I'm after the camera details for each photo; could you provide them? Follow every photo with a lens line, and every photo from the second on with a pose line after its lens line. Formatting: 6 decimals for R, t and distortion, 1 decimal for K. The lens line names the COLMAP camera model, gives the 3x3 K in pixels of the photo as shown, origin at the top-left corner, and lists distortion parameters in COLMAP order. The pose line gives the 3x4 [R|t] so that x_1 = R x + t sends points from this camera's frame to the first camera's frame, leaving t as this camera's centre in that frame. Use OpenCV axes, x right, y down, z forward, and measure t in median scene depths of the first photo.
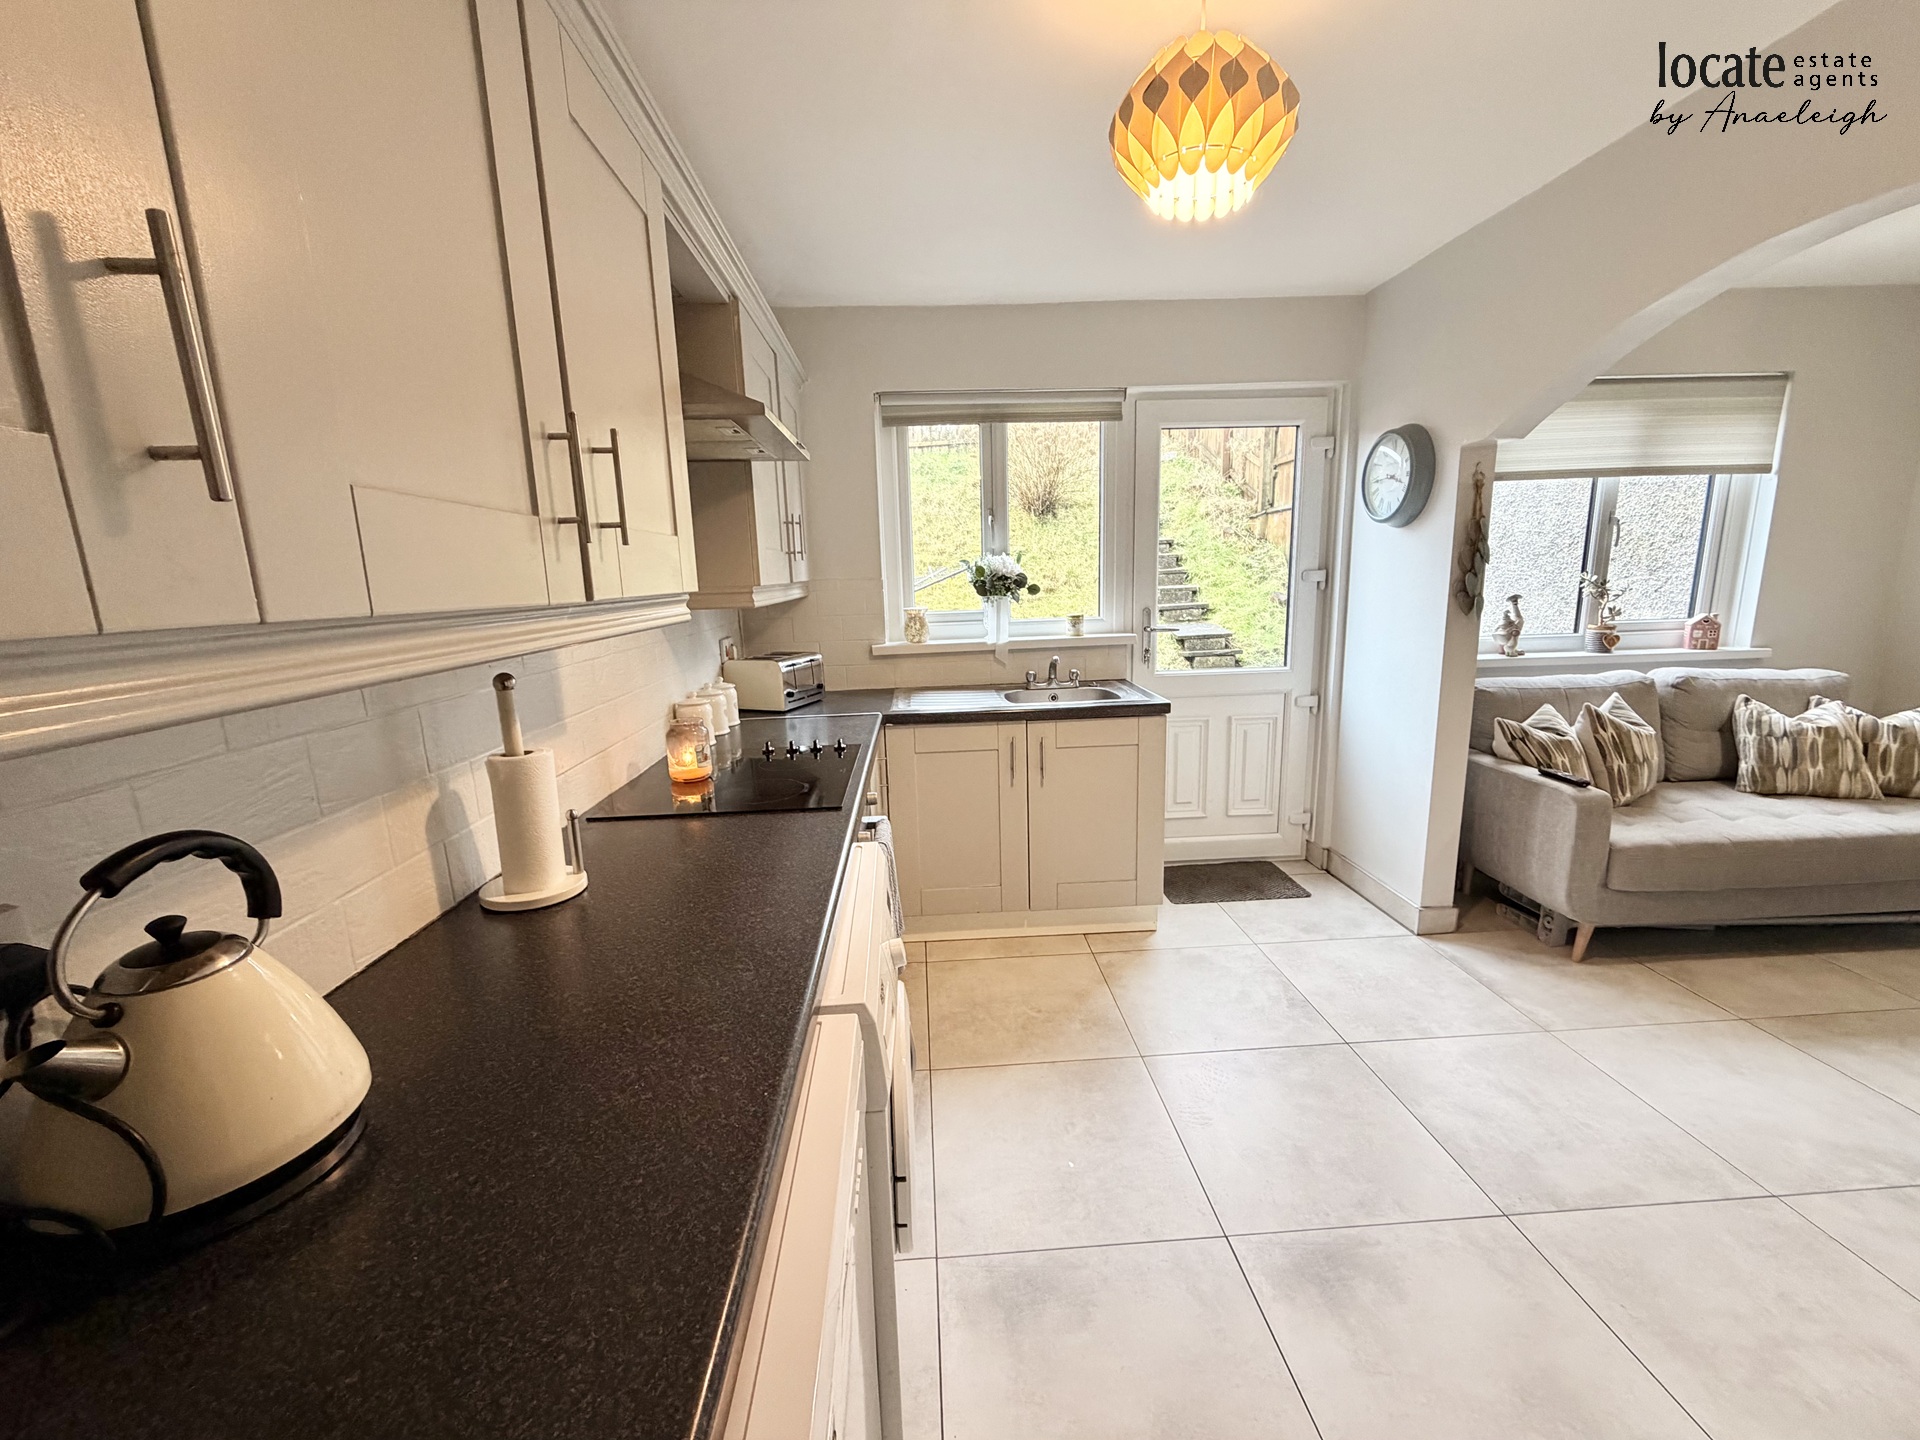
lens RADIAL K [[763.5, 0, 953.9], [0, 763.5, 720.0], [0, 0, 1]] dist [0.000213, 0.000150]
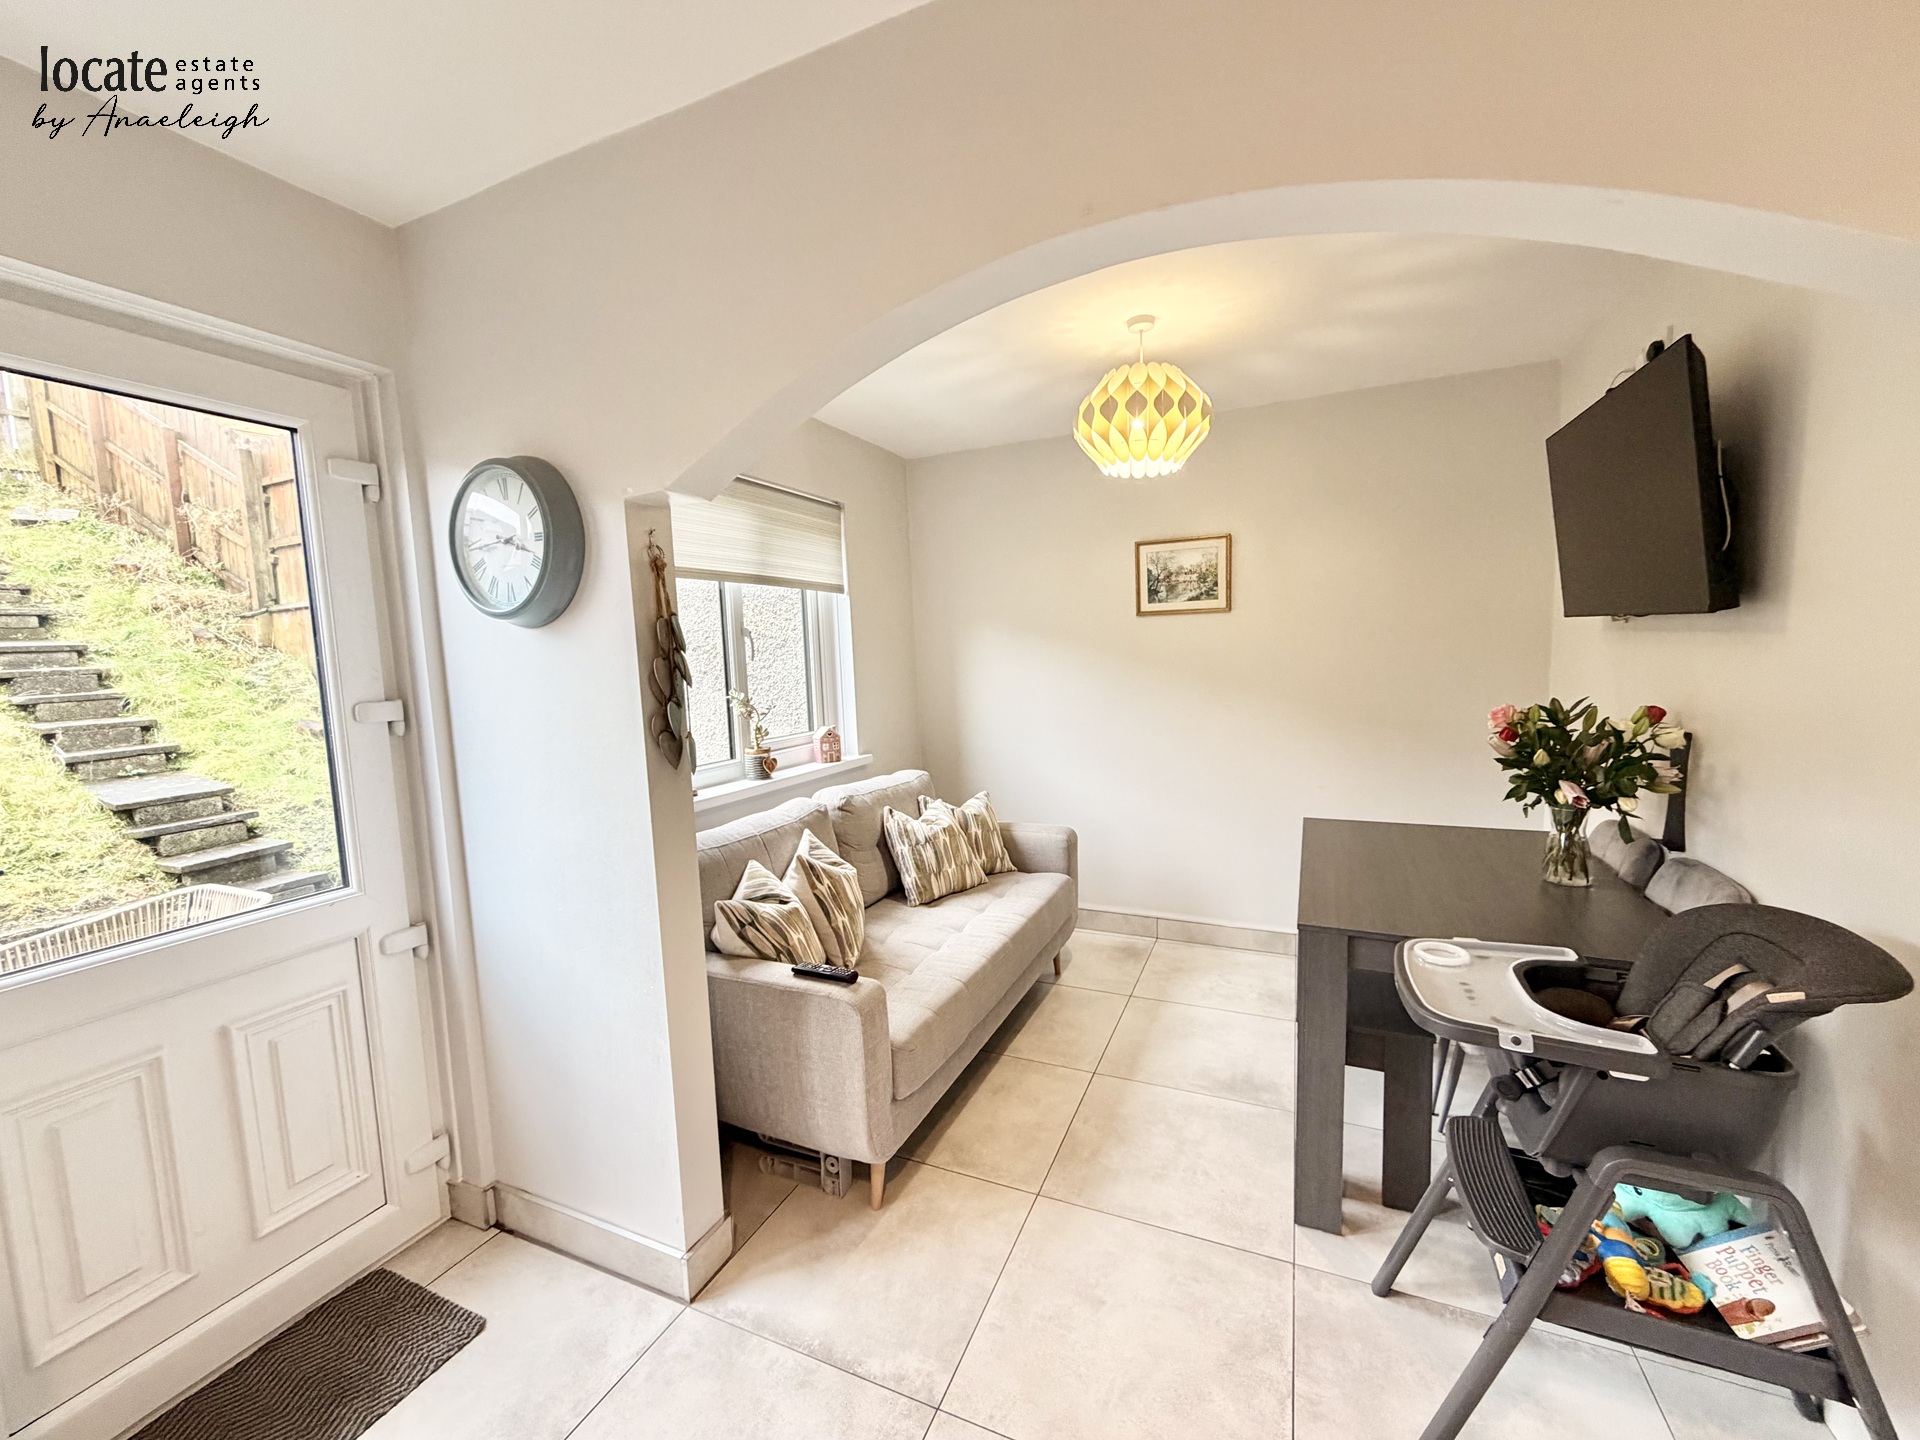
lens RADIAL K [[763.5, 0, 954.7], [0, 763.5, 724.9], [0, 0, 1]] dist [0.000213, 0.000150]
pose [[0.453654, -0.072533, 0.888221, 0.188168], [0.192349, 0.981159, -0.018119, -0.098261], [-0.870172, 0.179068, 0.459058, 0.427776]]
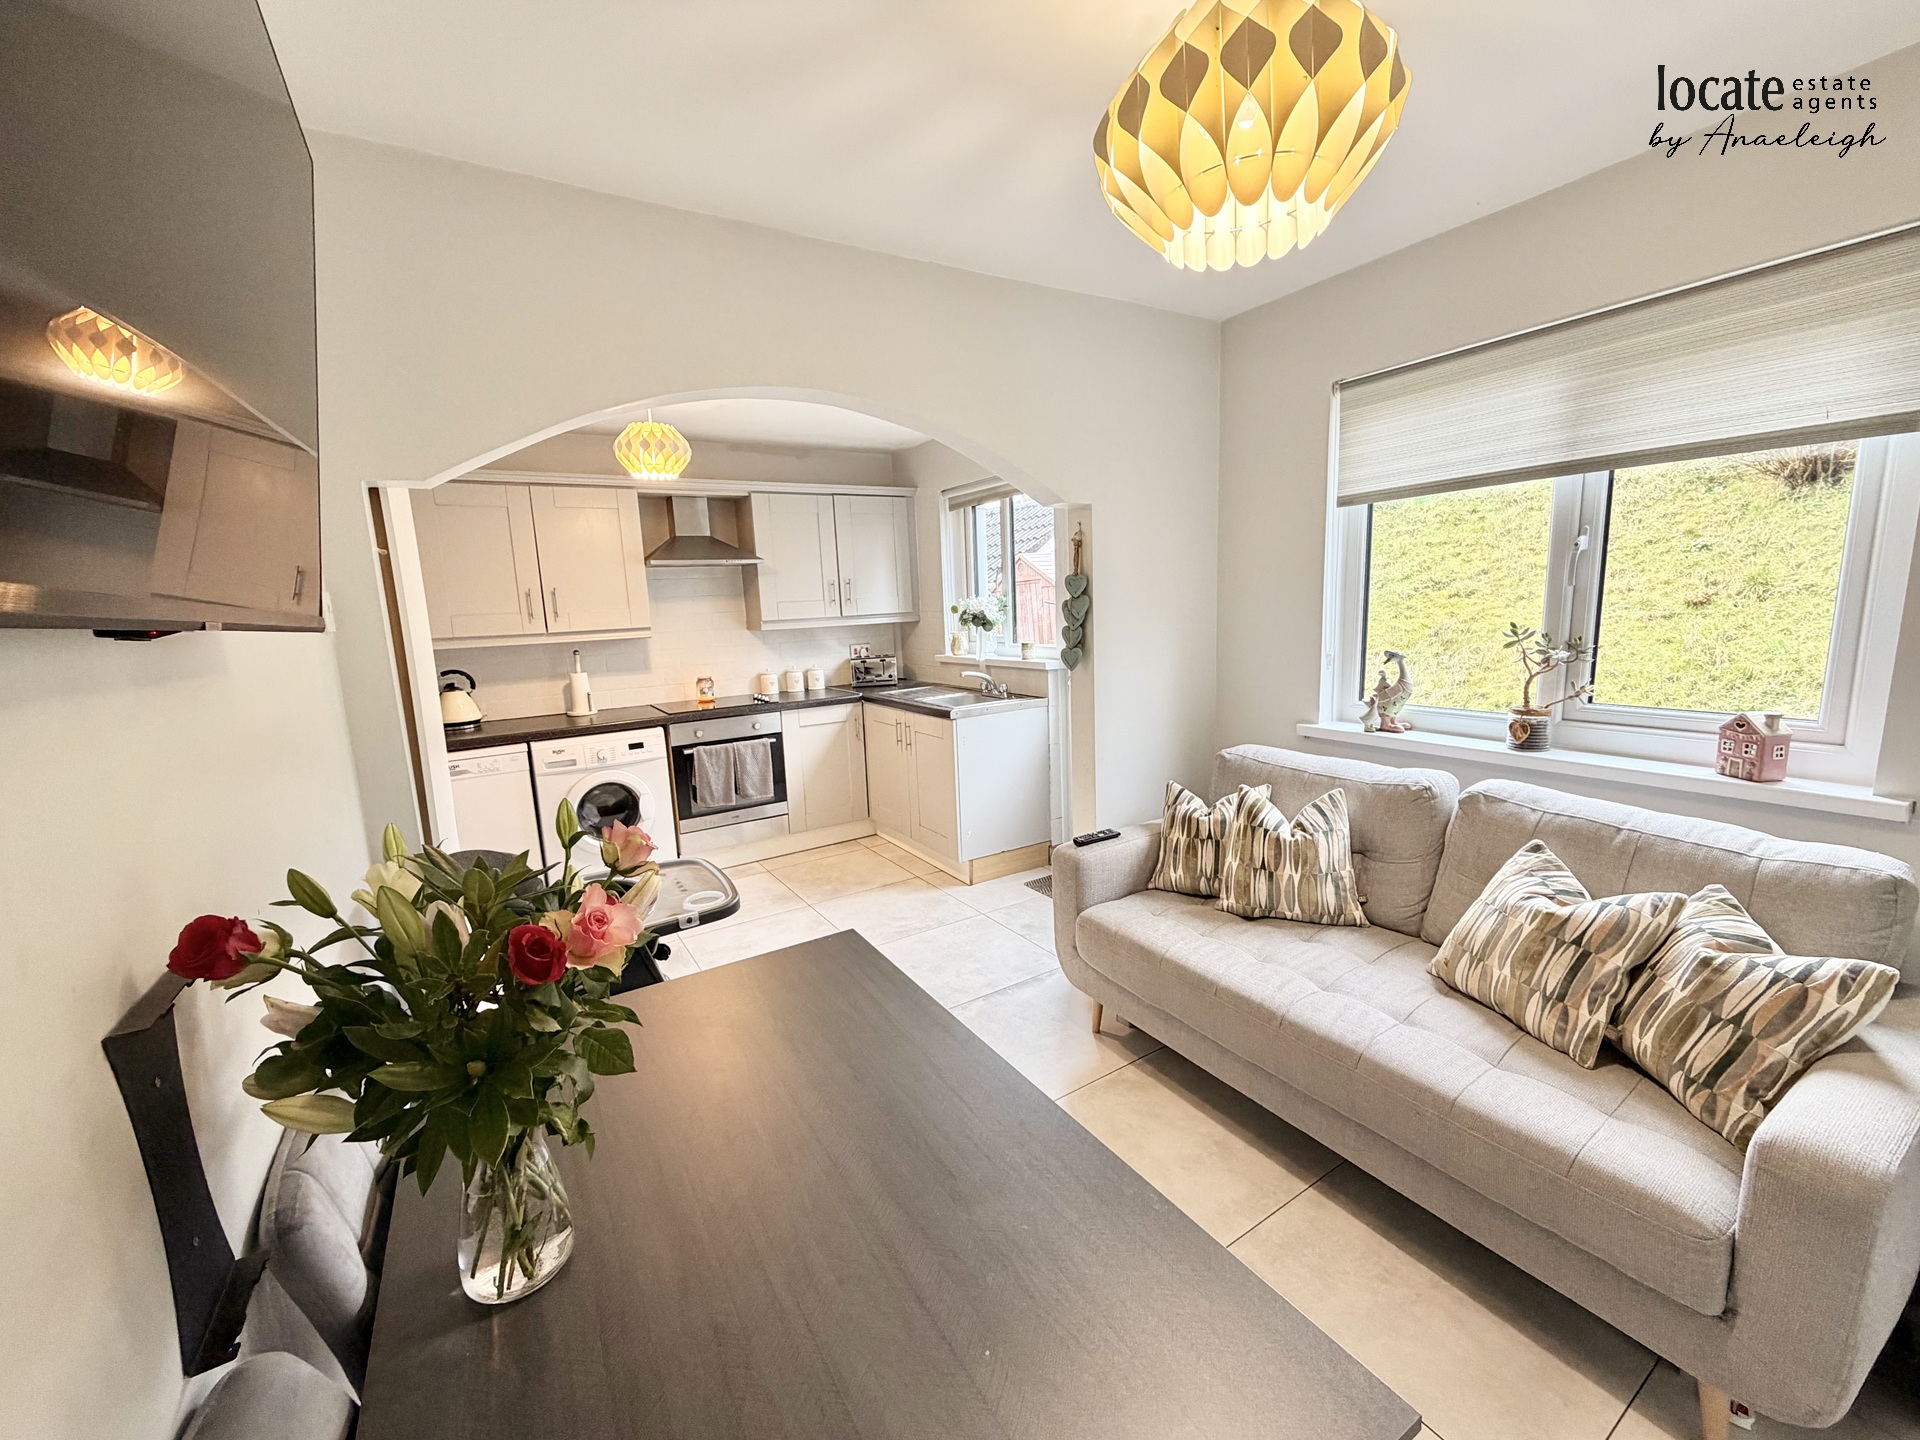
lens RADIAL K [[763.5, 0, 957.7], [0, 763.5, 725.1], [0, 0, 1]] dist [0.000213, 0.000150]
pose [[0.491032, 0.152439, -0.857700, 1.261189], [-0.138773, 0.985686, 0.095738, -0.112508], [0.860017, 0.072016, 0.505158, 0.279996]]
